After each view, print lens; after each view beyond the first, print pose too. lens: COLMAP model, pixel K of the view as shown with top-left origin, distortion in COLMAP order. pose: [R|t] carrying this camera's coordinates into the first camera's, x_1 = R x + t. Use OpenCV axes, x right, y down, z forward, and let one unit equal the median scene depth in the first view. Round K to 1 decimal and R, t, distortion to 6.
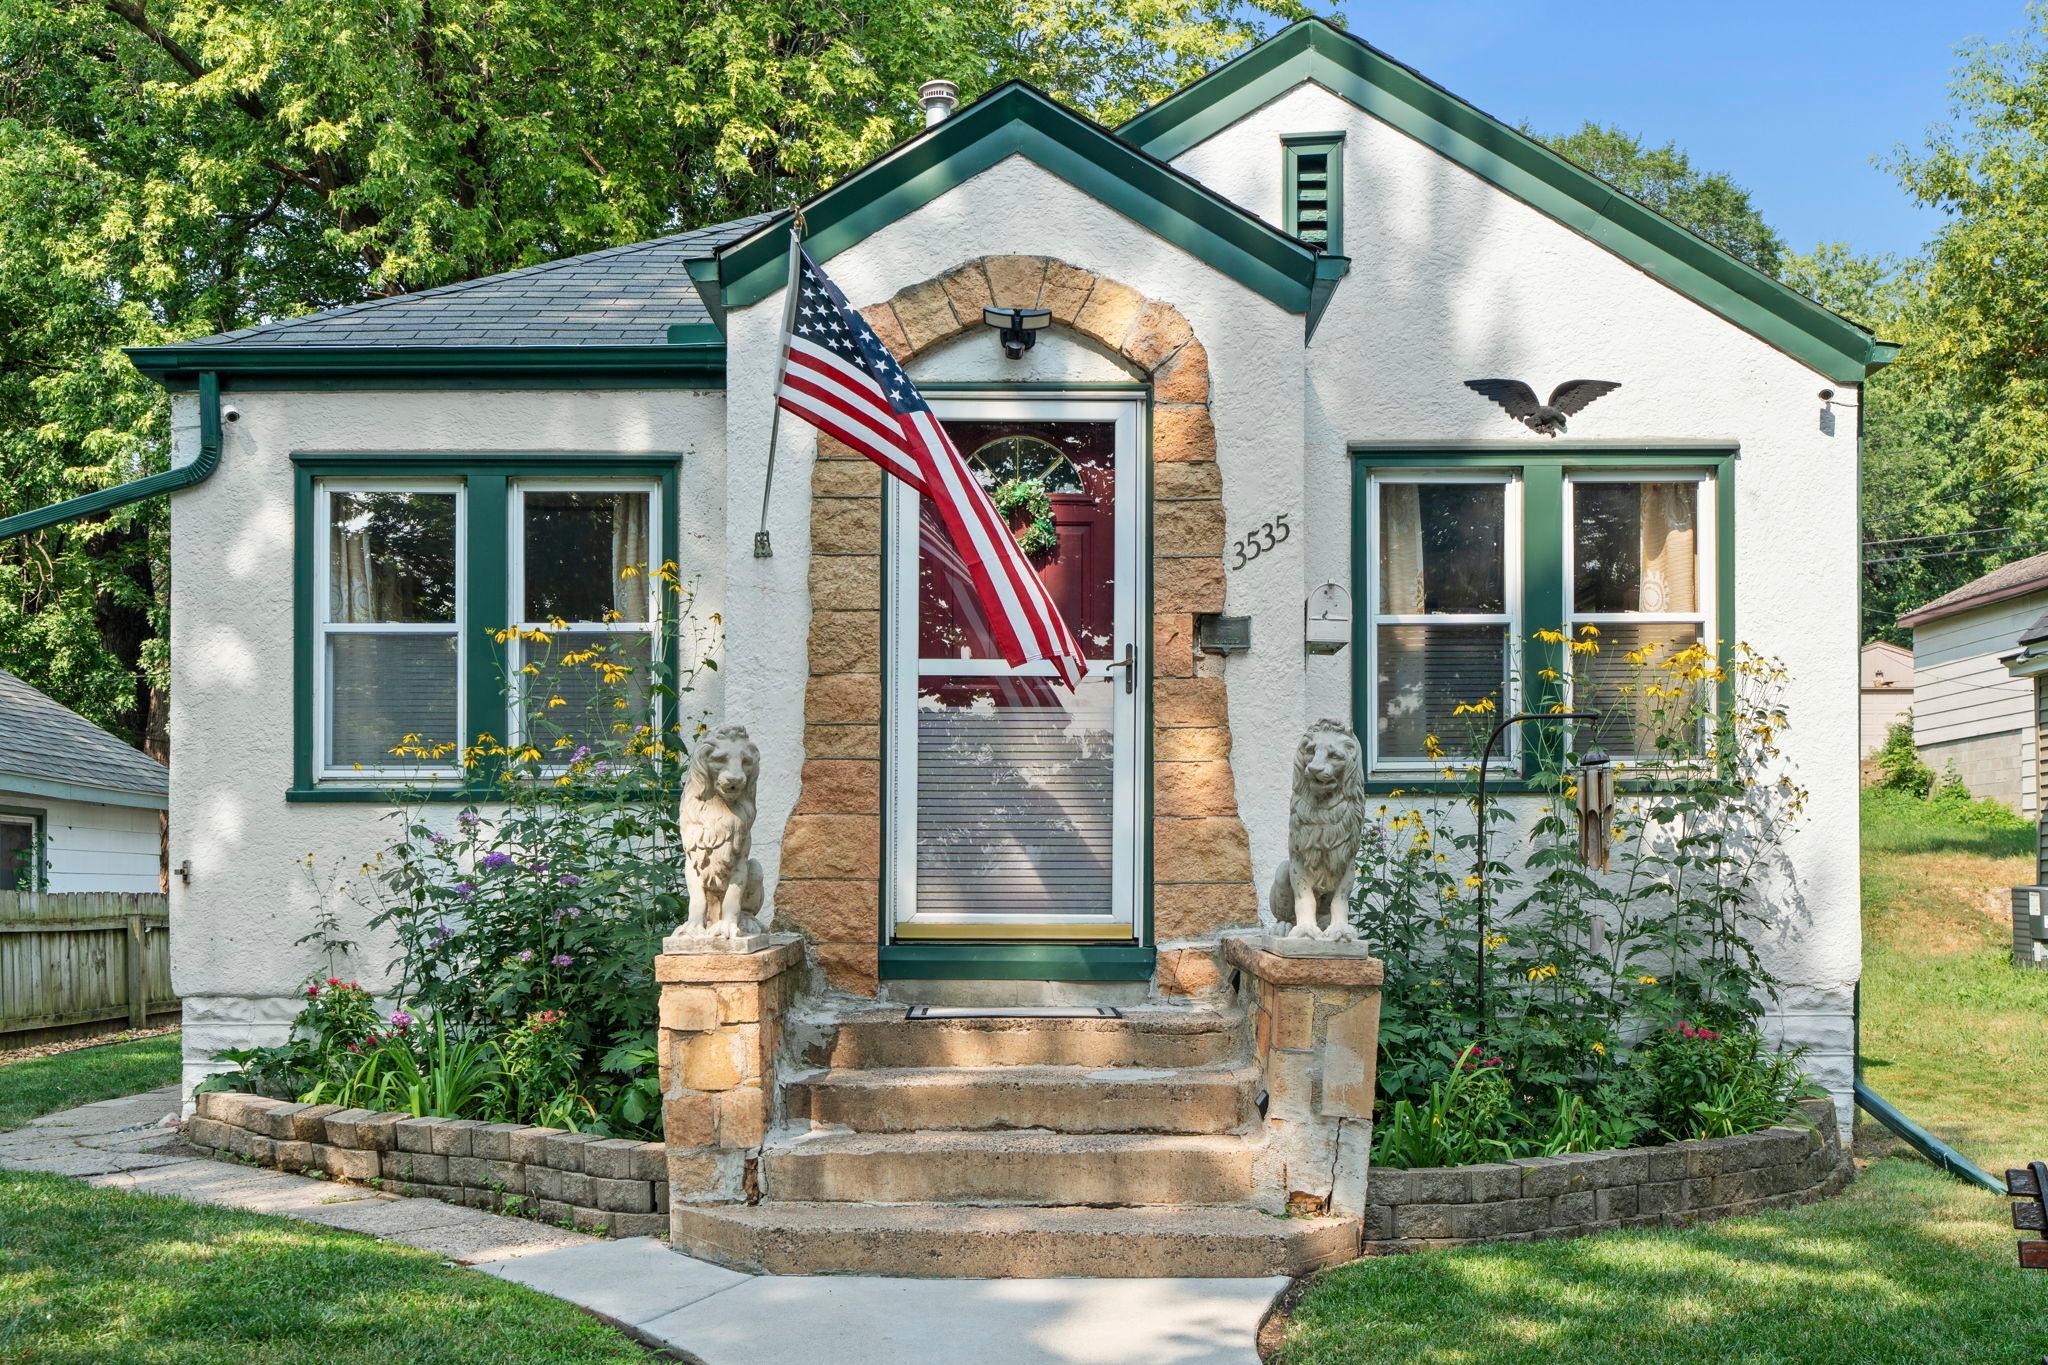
lens RADIAL K [[2043.8, 0, 1022.5], [0, 2043.8, 865.2], [0, 0, 1]] dist [0.009356, 0.005025]
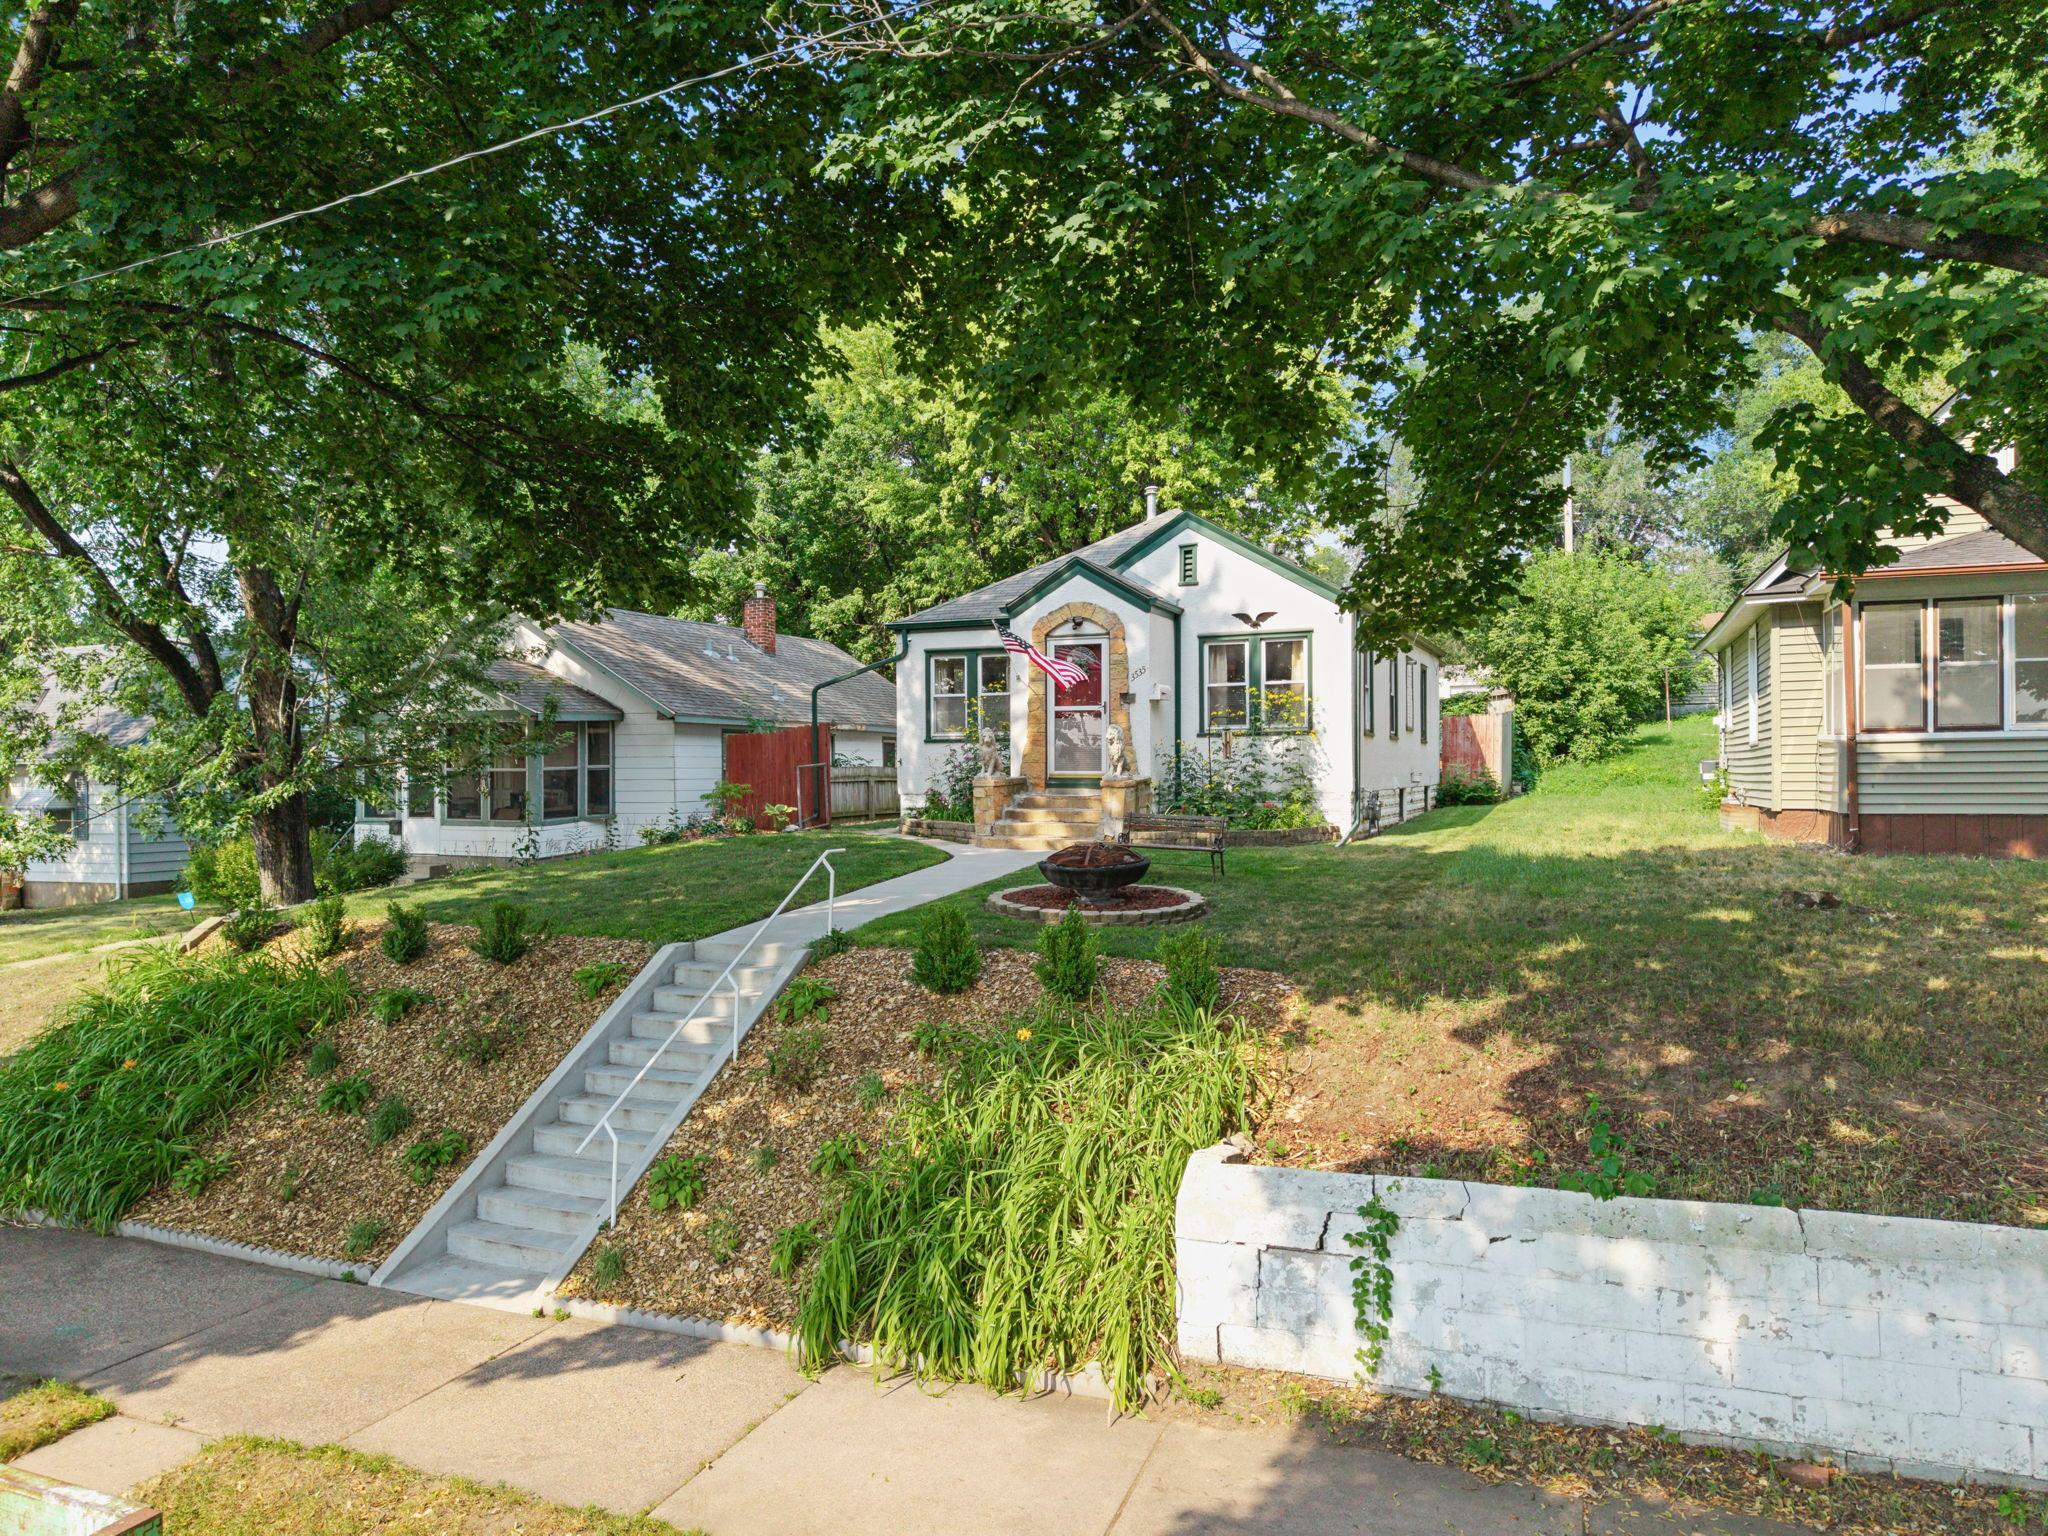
lens RADIAL K [[1377.7, 0, 1009.1], [0, 1377.7, 763.3], [0, 0, 1]] dist [0.057203, -0.069791]
pose [[0.914205, -0.006365, -0.405201, 0.828607], [0.011946, 0.999865, 0.011247, -0.020144], [0.405075, -0.015122, 0.914158, -1.282600]]
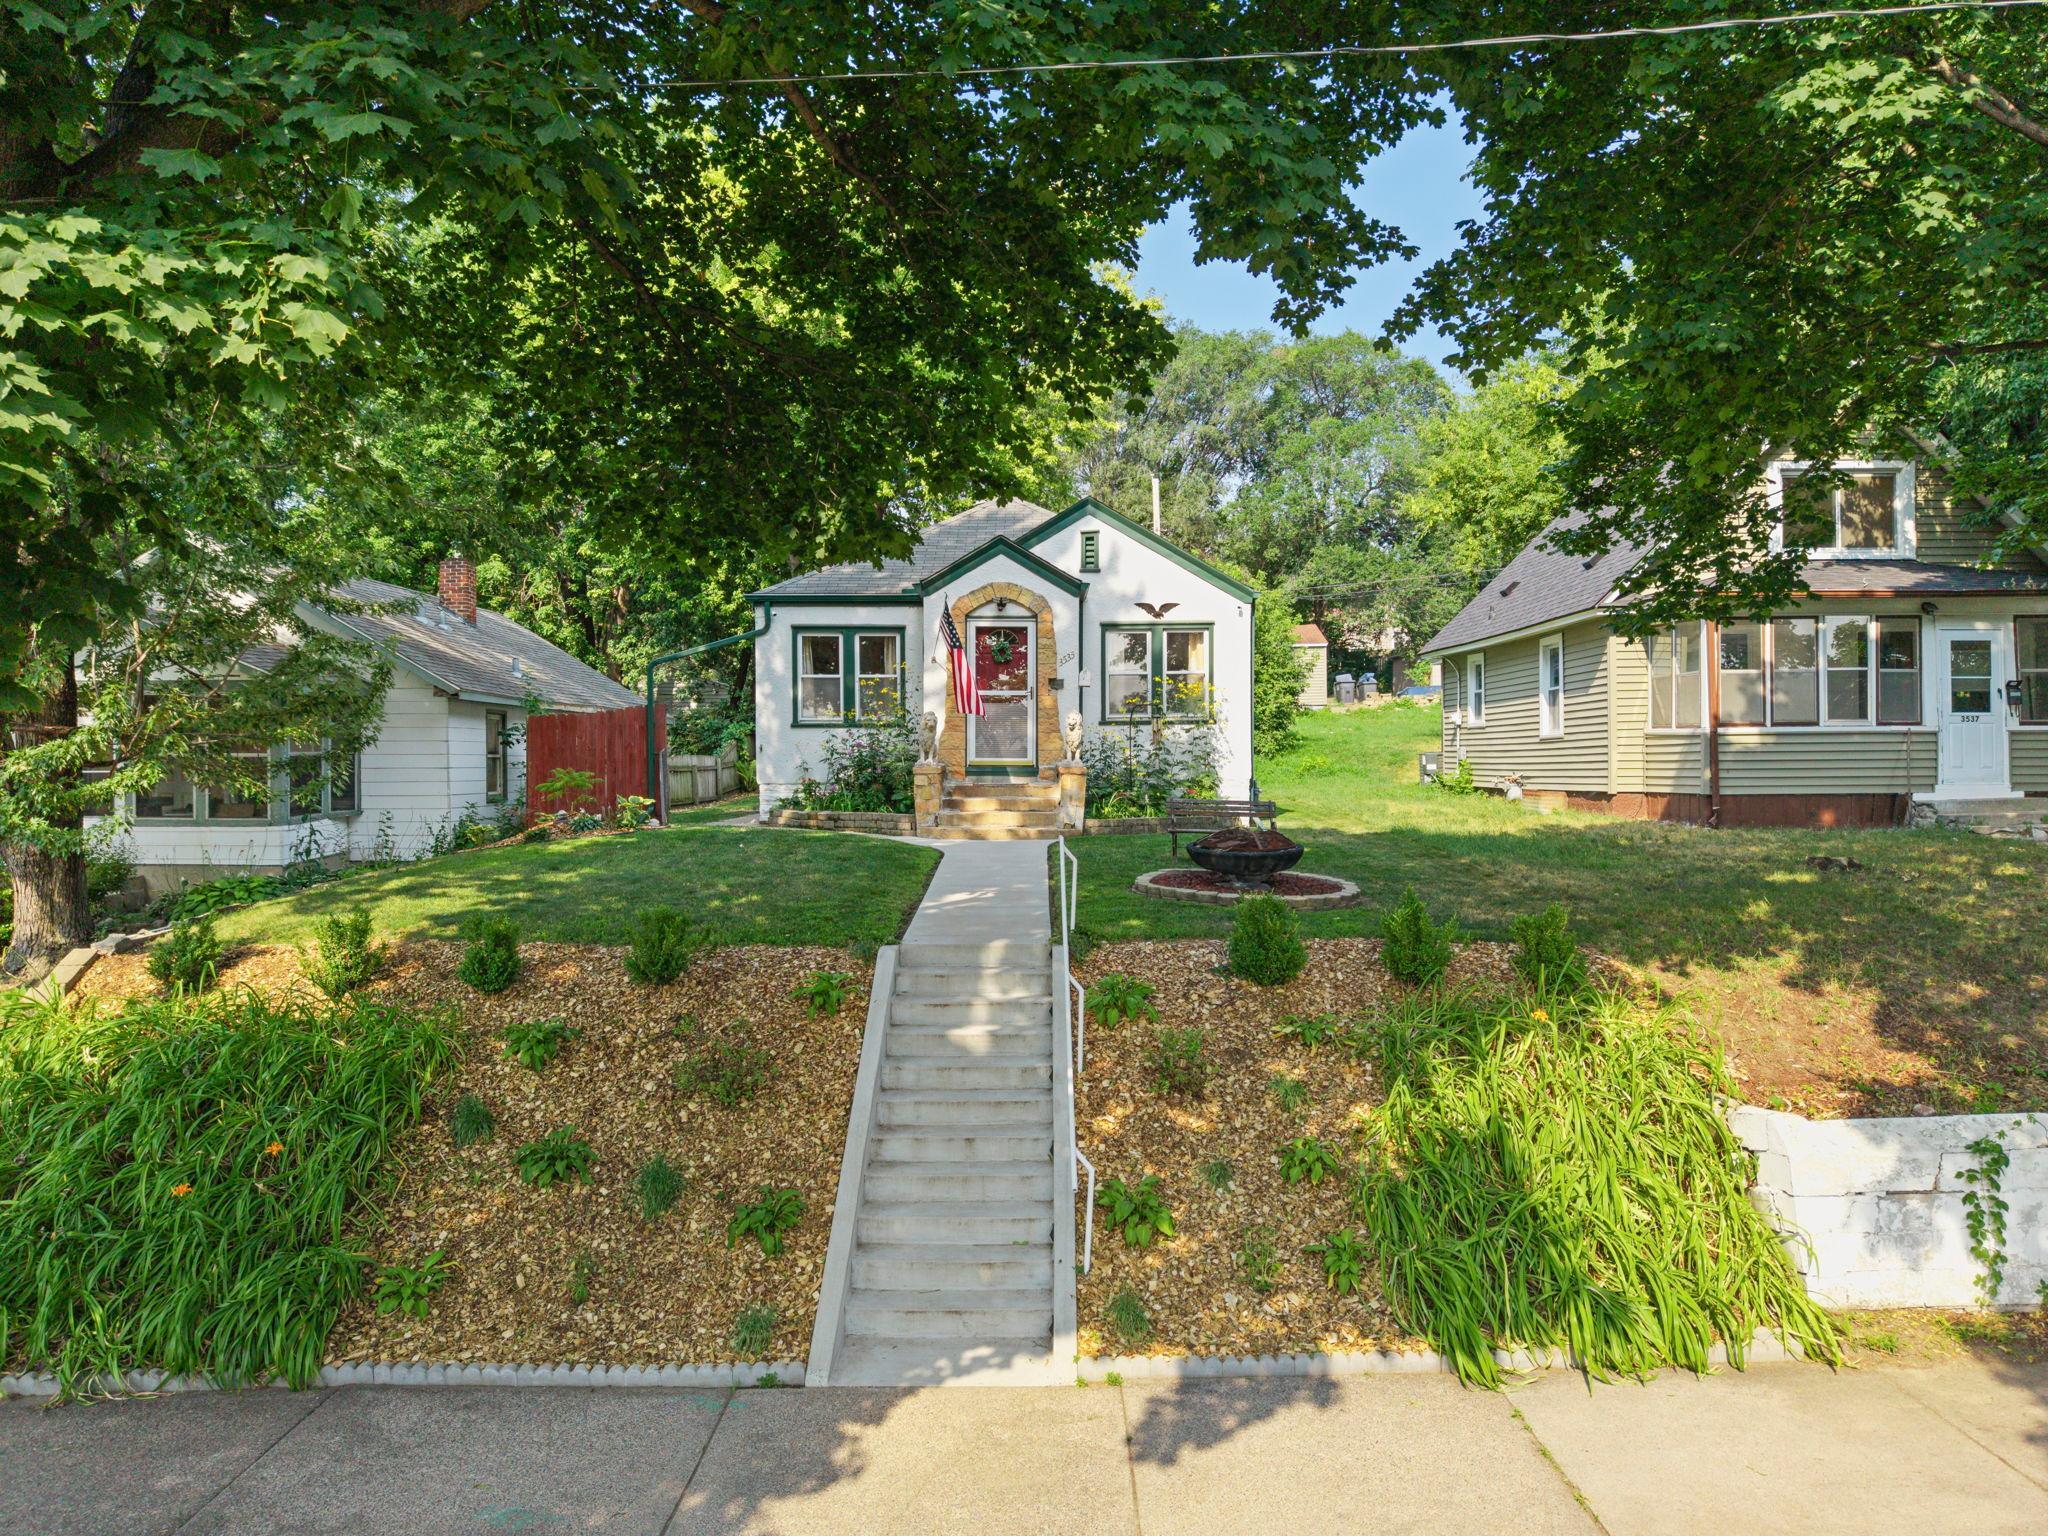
lens RADIAL K [[1380.7, 0, 1020.2], [0, 1380.7, 769.1], [0, 0, 1]] dist [0.013448, 0.003262]
pose [[0.999919, -0.002038, -0.012561, 0.055849], [0.002306, 0.999768, 0.021396, -0.009359], [0.012514, -0.021423, 0.999692, -1.354084]]
